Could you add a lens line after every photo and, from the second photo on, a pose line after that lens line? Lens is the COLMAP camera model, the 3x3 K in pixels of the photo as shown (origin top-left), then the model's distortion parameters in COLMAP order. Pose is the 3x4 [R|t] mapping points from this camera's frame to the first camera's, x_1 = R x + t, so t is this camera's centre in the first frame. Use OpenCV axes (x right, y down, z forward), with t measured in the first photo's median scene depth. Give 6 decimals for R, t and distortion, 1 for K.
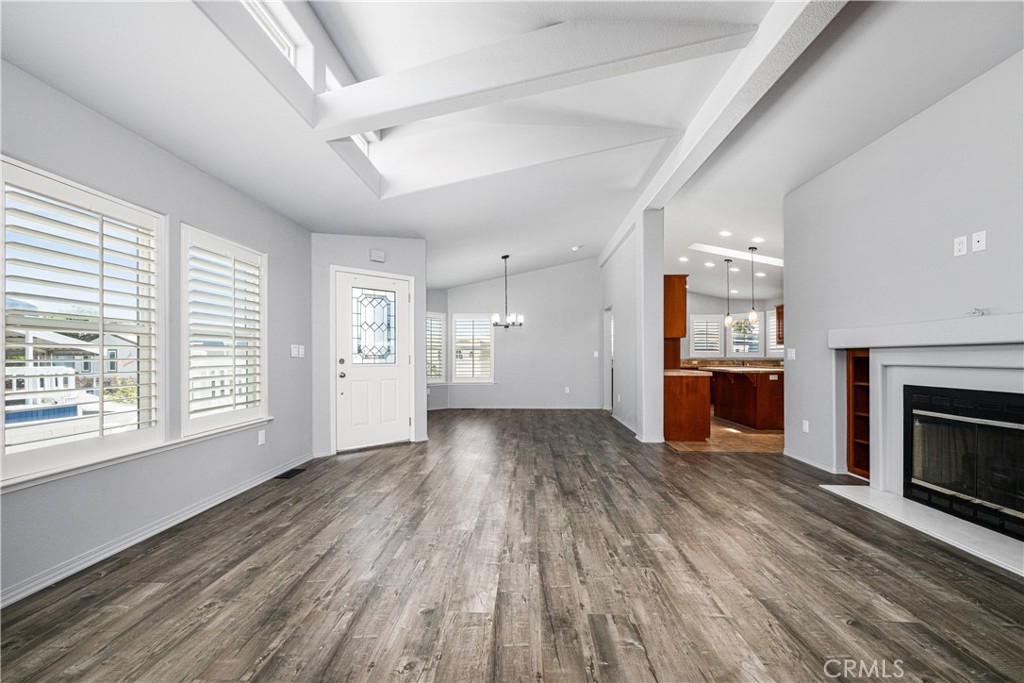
lens RADIAL K [[414.0, 0, 510.8], [0, 414.0, 357.4], [0, 0, 1]] dist [-0.000399, 0.000141]
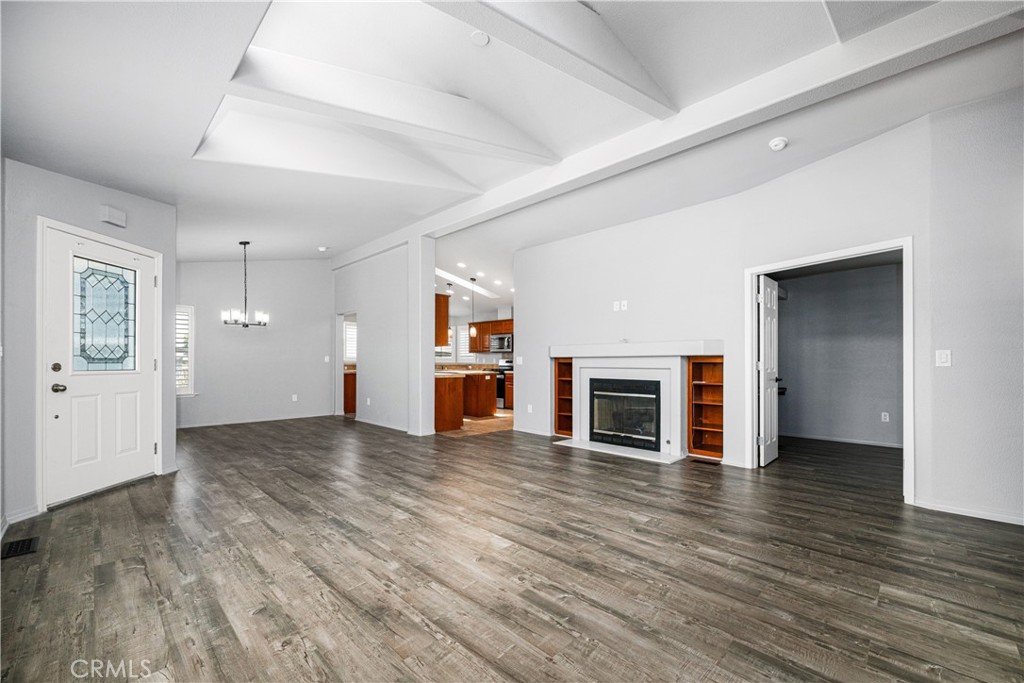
lens RADIAL K [[417.4, 0, 522.9], [0, 417.4, 366.9], [0, 0, 1]] dist [-0.002087, -0.000008]
pose [[0.660399, -0.004857, 0.750900, -0.509265], [-0.003002, 0.999954, 0.009108, 0.000872], [-0.750909, -0.008269, 0.660354, 0.020579]]
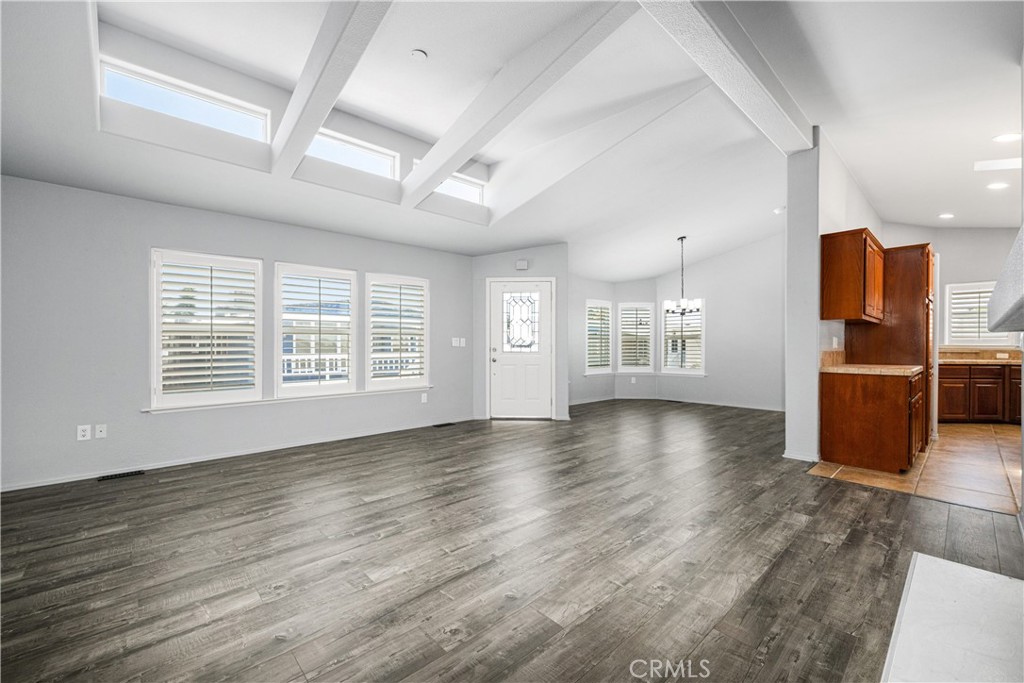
lens RADIAL K [[419.9, 0, 509.4], [0, 419.9, 359.2], [0, 0, 1]] dist [-0.001343, 0.000070]
pose [[0.702710, 0.023744, -0.711080, 0.712909], [-0.002338, 0.999515, 0.031064, -0.002744], [0.711472, -0.020167, 0.702425, 0.111952]]
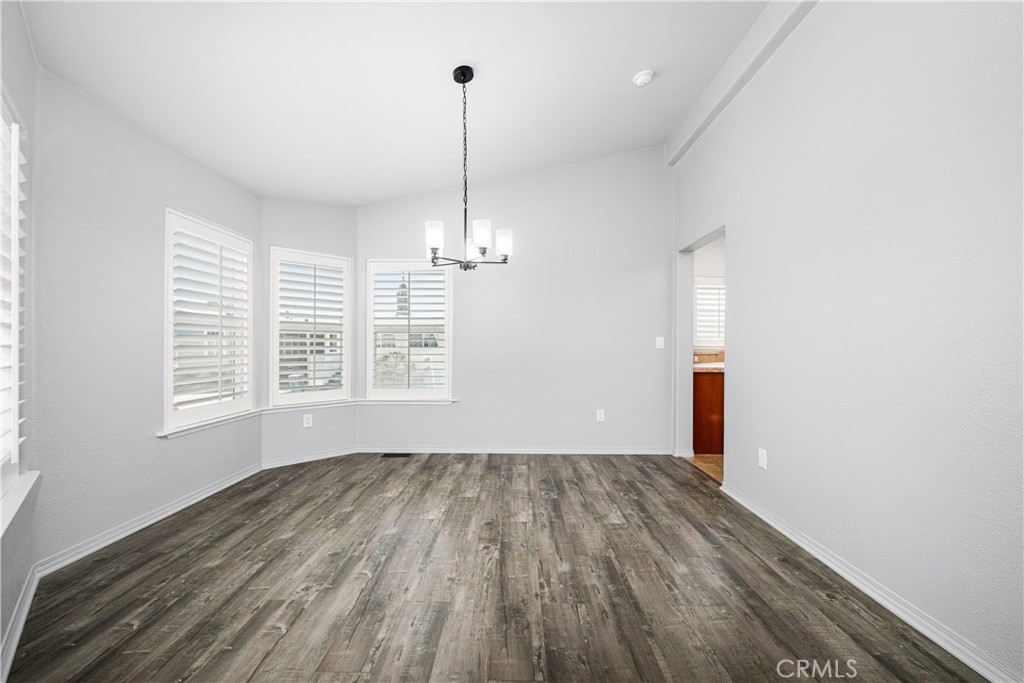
lens RADIAL K [[404.0, 0, 509.8], [0, 404.0, 346.3], [0, 0, 1]] dist [0.001496, 0.000128]
pose [[0.999701, 0.002969, 0.024265, 0.037501], [-0.002980, 0.999995, 0.000415, -0.006744], [-0.024263, -0.000487, 0.999705, 1.182227]]
